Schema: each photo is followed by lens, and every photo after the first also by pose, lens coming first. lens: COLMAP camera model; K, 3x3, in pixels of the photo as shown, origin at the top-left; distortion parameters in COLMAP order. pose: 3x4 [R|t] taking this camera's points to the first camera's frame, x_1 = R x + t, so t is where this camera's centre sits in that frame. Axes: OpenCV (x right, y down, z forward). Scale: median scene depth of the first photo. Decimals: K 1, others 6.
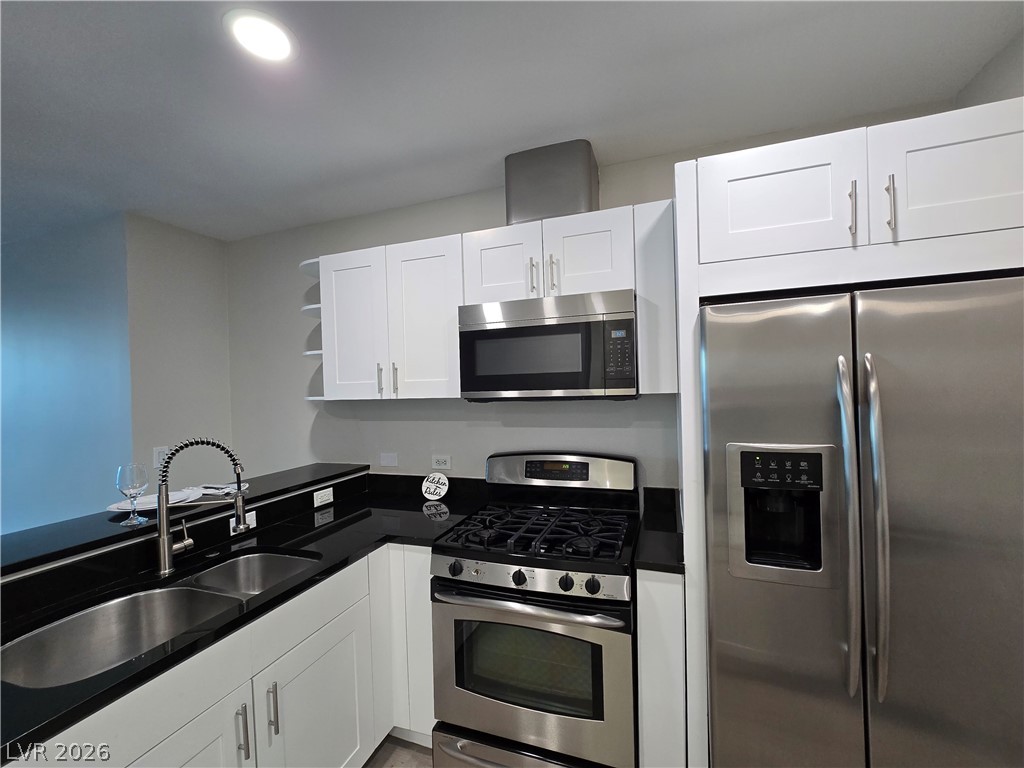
lens RADIAL K [[418.6, 0, 516.0], [0, 418.6, 388.4], [0, 0, 1]] dist [-0.001175, 0.000068]
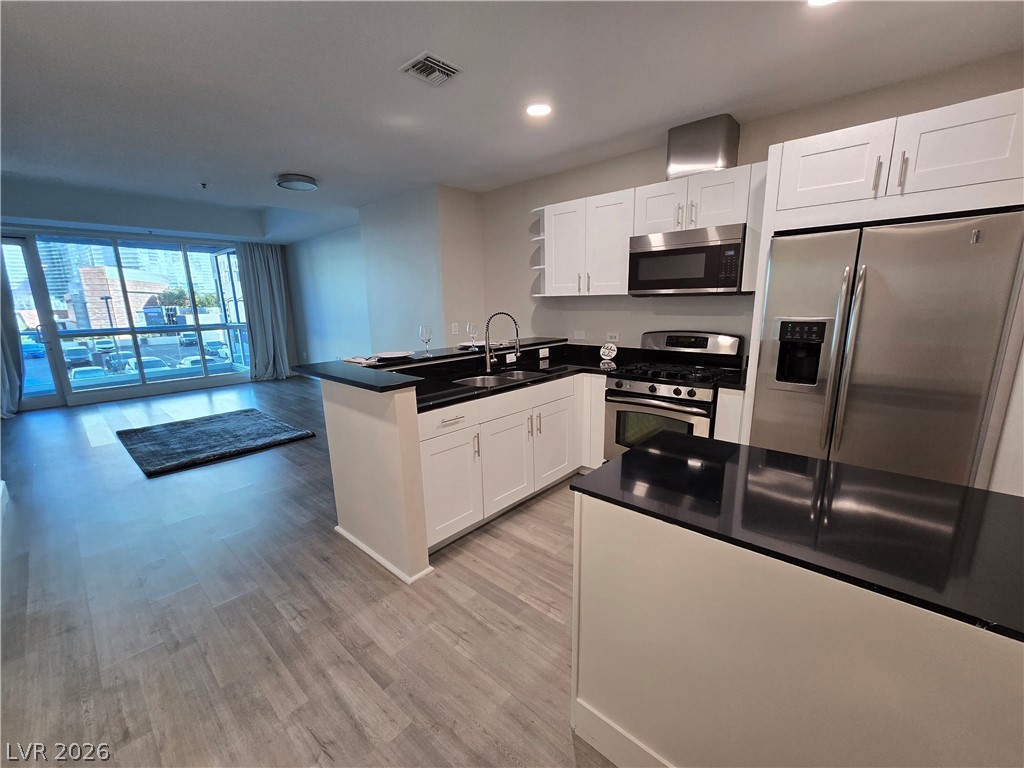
lens RADIAL K [[418.6, 0, 516.0], [0, 418.6, 388.4], [0, 0, 1]] dist [-0.001175, 0.000068]
pose [[0.922932, 0.088753, -0.374592, 0.126532], [-0.006171, 0.976346, 0.216125, 0.033871], [0.384913, -0.197157, 0.901649, -0.824138]]
